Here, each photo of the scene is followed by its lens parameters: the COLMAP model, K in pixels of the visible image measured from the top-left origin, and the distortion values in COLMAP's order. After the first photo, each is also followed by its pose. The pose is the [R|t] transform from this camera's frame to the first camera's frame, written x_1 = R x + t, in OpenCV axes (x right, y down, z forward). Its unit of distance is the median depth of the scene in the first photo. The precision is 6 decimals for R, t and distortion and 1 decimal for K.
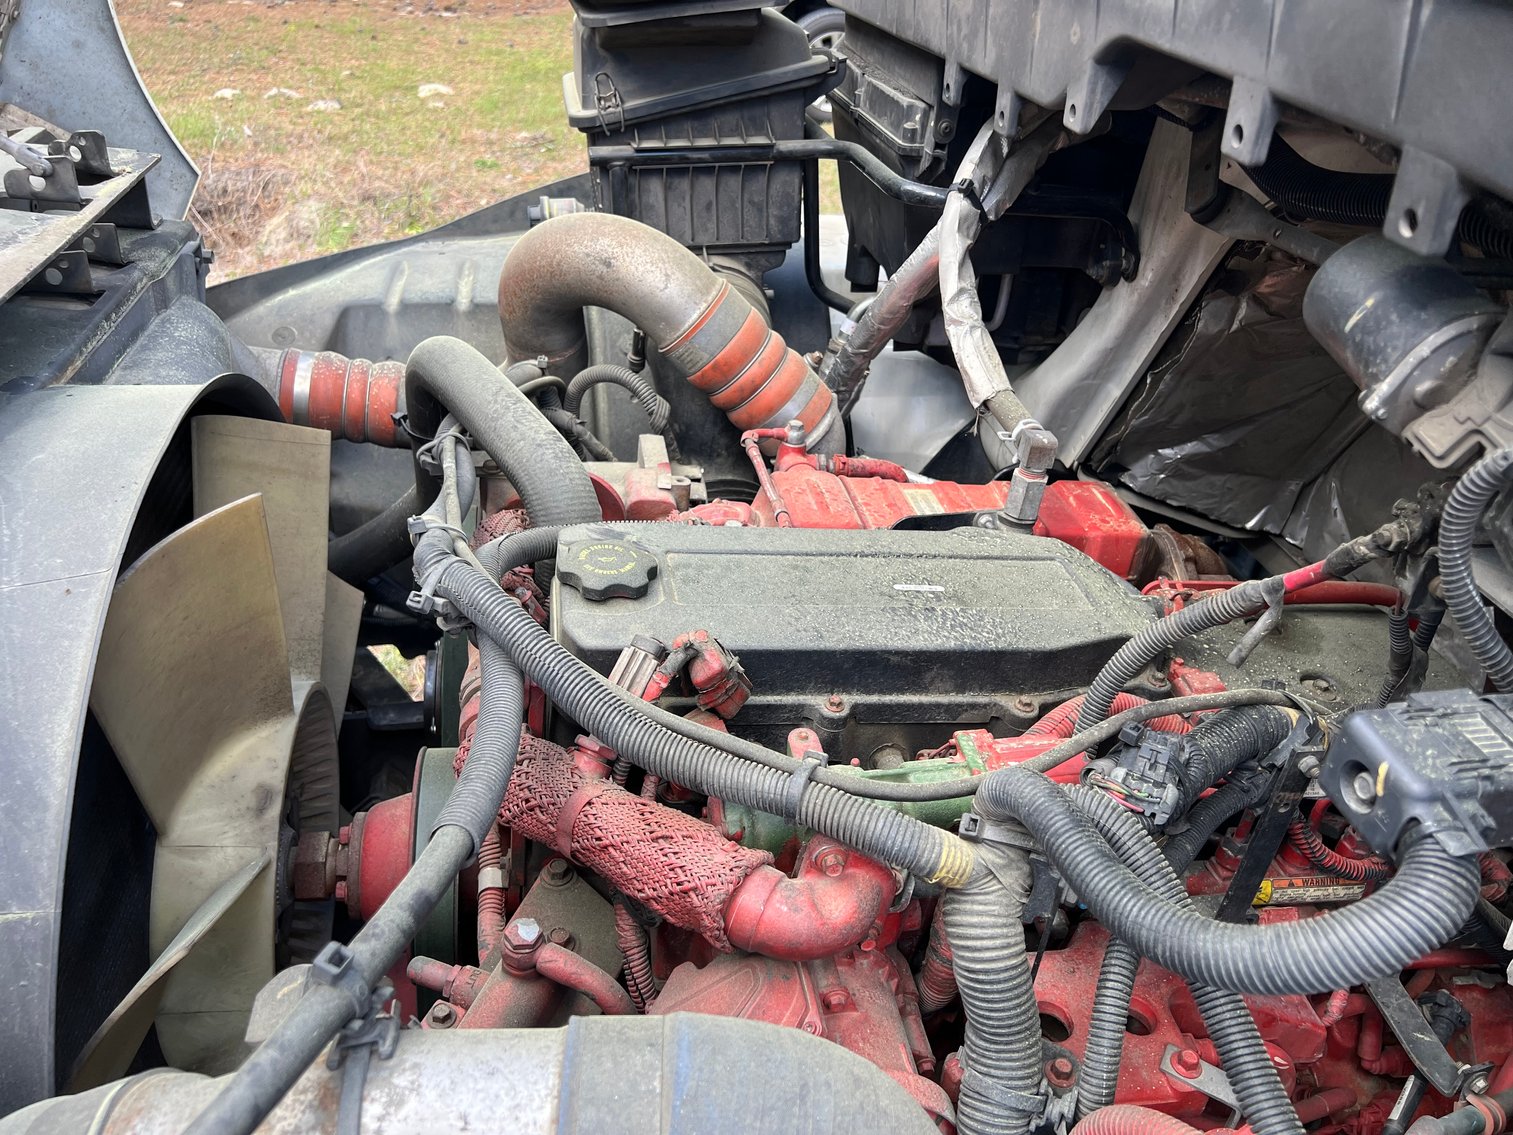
lens RADIAL K [[1149.5, 0, 756.5], [0, 1149.5, 567.5], [0, 0, 1]] dist [0.046124, -0.077824]
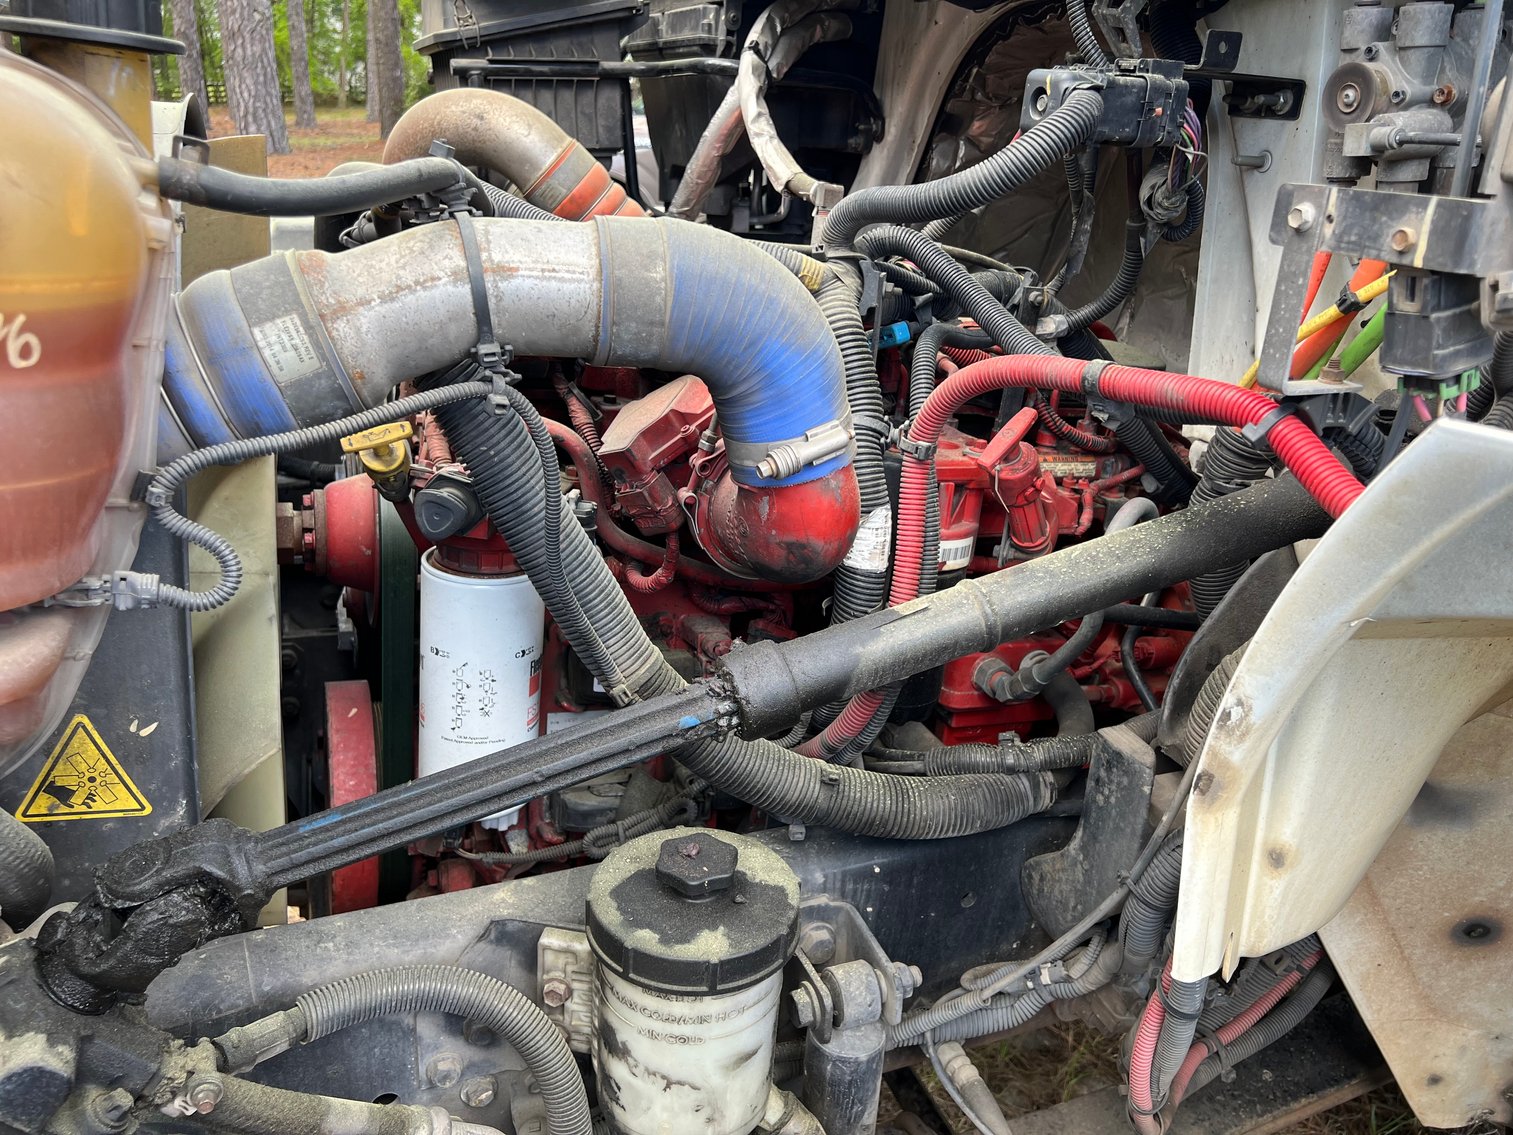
lens RADIAL K [[1149.5, 0, 756.5], [0, 1149.5, 567.5], [0, 0, 1]] dist [0.046124, -0.077824]
pose [[0.979460, -0.078012, 0.185936, -0.107219], [0.107966, 0.981704, -0.156846, 0.449075], [-0.170298, 0.173699, 0.969962, -0.191468]]
